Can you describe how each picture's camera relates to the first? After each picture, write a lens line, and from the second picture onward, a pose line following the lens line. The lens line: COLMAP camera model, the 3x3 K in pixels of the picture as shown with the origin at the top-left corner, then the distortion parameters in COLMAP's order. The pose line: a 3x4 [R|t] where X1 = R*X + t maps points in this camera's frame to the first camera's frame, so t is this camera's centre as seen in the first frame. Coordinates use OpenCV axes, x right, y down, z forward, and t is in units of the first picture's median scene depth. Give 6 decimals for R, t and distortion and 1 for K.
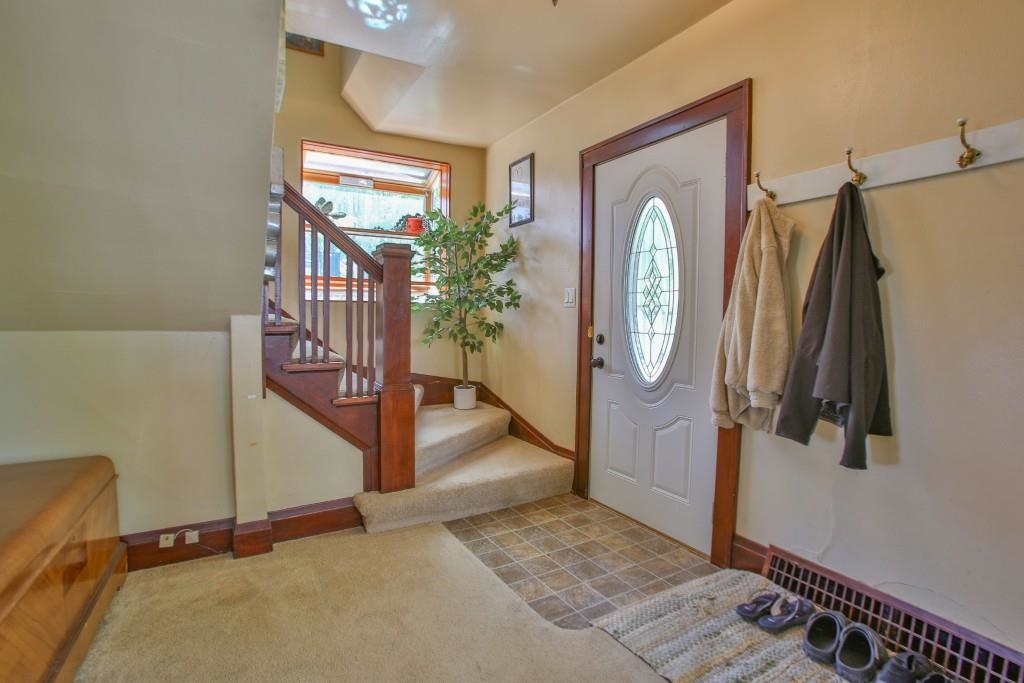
lens RADIAL K [[499.7, 0, 514.6], [0, 499.7, 345.4], [0, 0, 1]] dist [-0.079664, 0.040465]
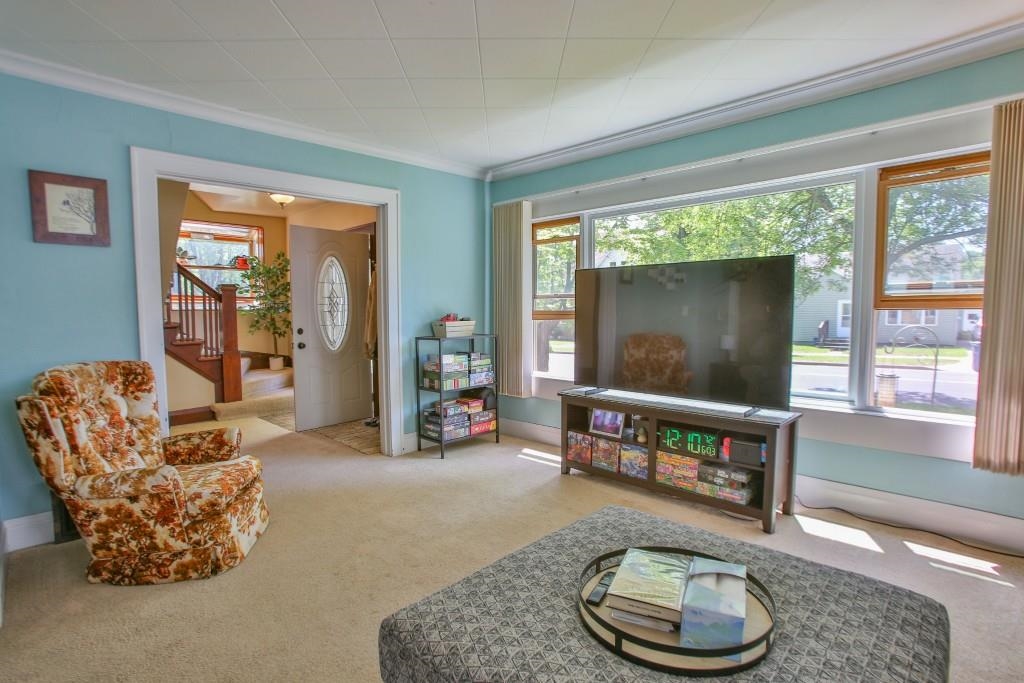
lens RADIAL K [[499.7, 0, 514.6], [0, 499.7, 345.4], [0, 0, 1]] dist [-0.079664, 0.040465]
pose [[0.962736, -0.032906, 0.268434, 0.381395], [0.030081, 0.999440, 0.014631, 0.064307], [-0.268766, -0.006011, 0.963187, -1.373230]]
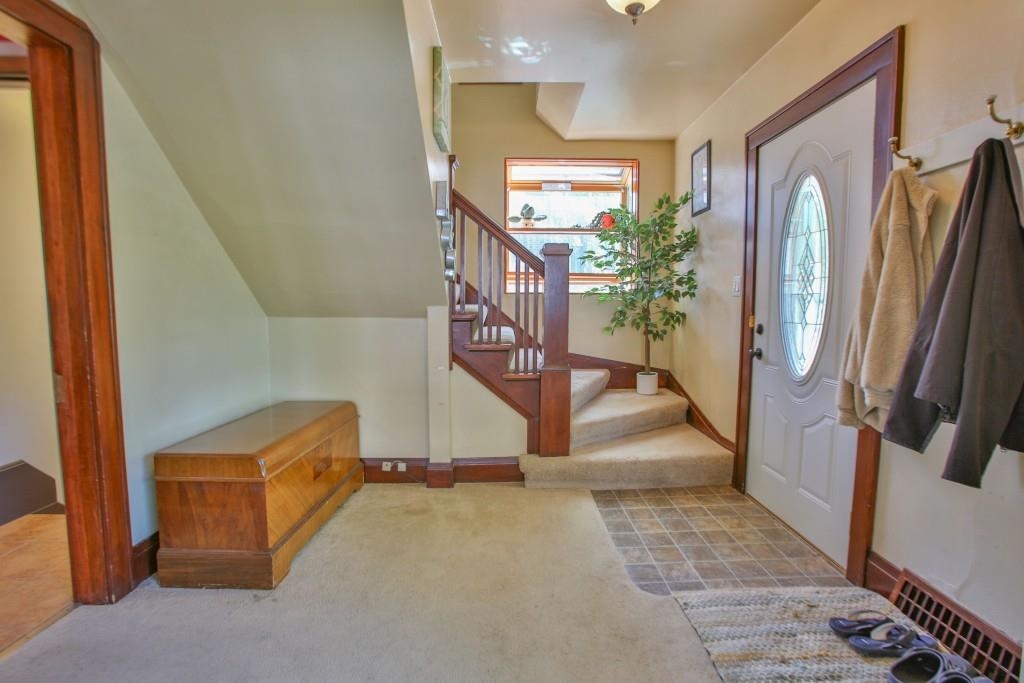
lens RADIAL K [[499.7, 0, 514.6], [0, 499.7, 345.4], [0, 0, 1]] dist [-0.079664, 0.040465]
pose [[0.872483, 0.031468, -0.487631, 0.257292], [-0.020846, 0.999413, 0.027196, 0.003094], [0.488200, -0.013563, 0.872626, -0.065740]]
